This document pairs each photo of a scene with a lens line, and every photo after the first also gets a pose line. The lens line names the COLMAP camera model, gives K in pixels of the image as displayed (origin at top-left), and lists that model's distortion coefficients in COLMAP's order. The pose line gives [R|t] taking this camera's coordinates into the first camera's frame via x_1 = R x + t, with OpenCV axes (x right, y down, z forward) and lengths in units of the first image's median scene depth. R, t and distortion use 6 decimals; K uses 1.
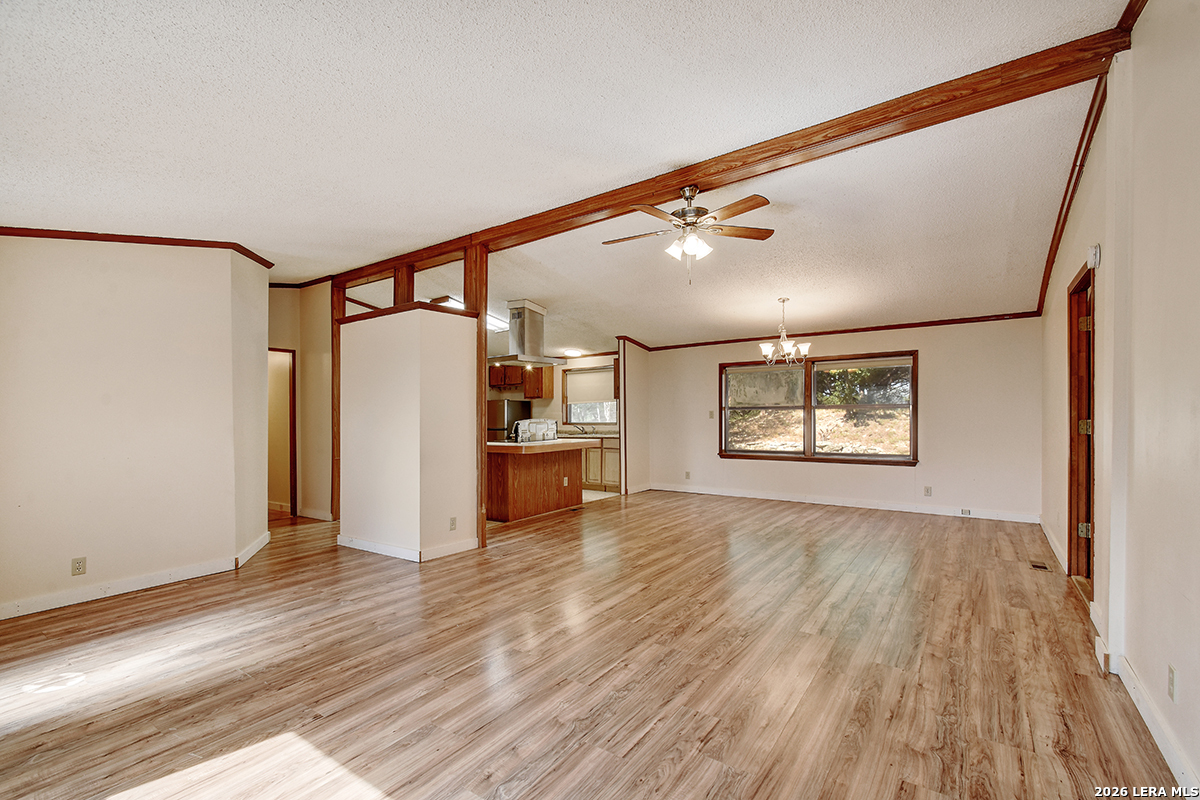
lens RADIAL K [[534.3, 0, 604.8], [0, 534.3, 413.5], [0, 0, 1]] dist [0.025528, -0.000965]
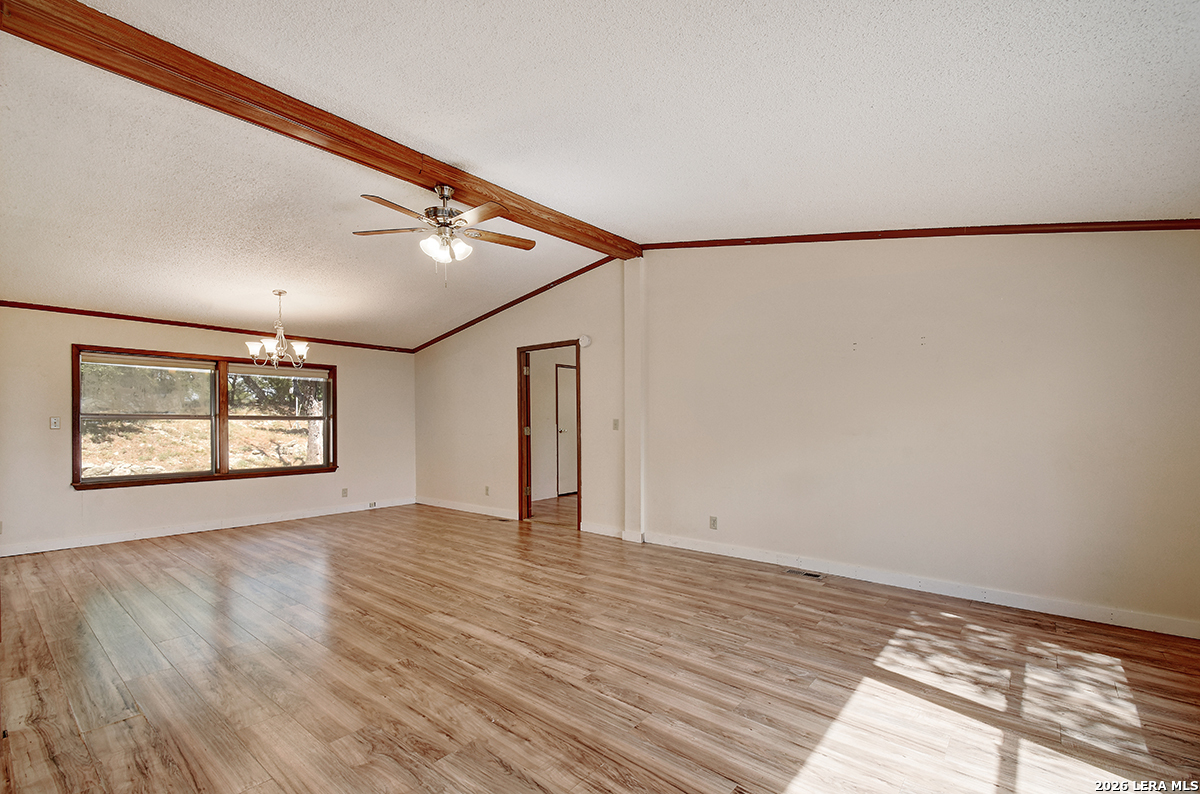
lens RADIAL K [[520.0, 0, 597.2], [0, 520.0, 426.5], [0, 0, 1]] dist [0.017598, 0.000169]
pose [[0.090419, 0.003109, 0.995899, -0.739920], [-0.003142, 0.999991, -0.002836, 0.010946], [-0.995899, -0.002872, 0.090428, 0.635006]]
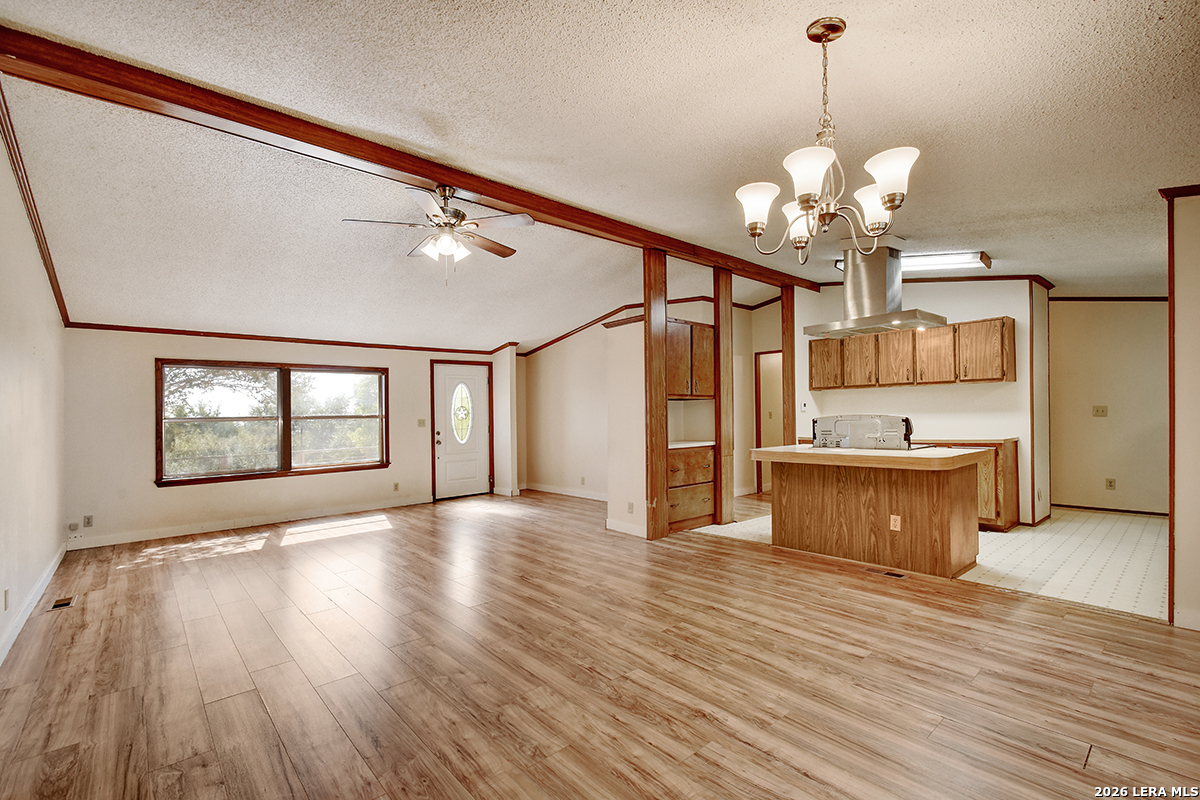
lens RADIAL K [[524.9, 0, 600.0], [0, 524.9, 400.0], [0, 0, 1]] dist [0.025286, -0.005721]
pose [[-0.244763, -0.013653, -0.969487, 1.030727], [0.030409, 0.999301, -0.021750, -0.008972], [0.969106, -0.034805, -0.244177, 1.493078]]
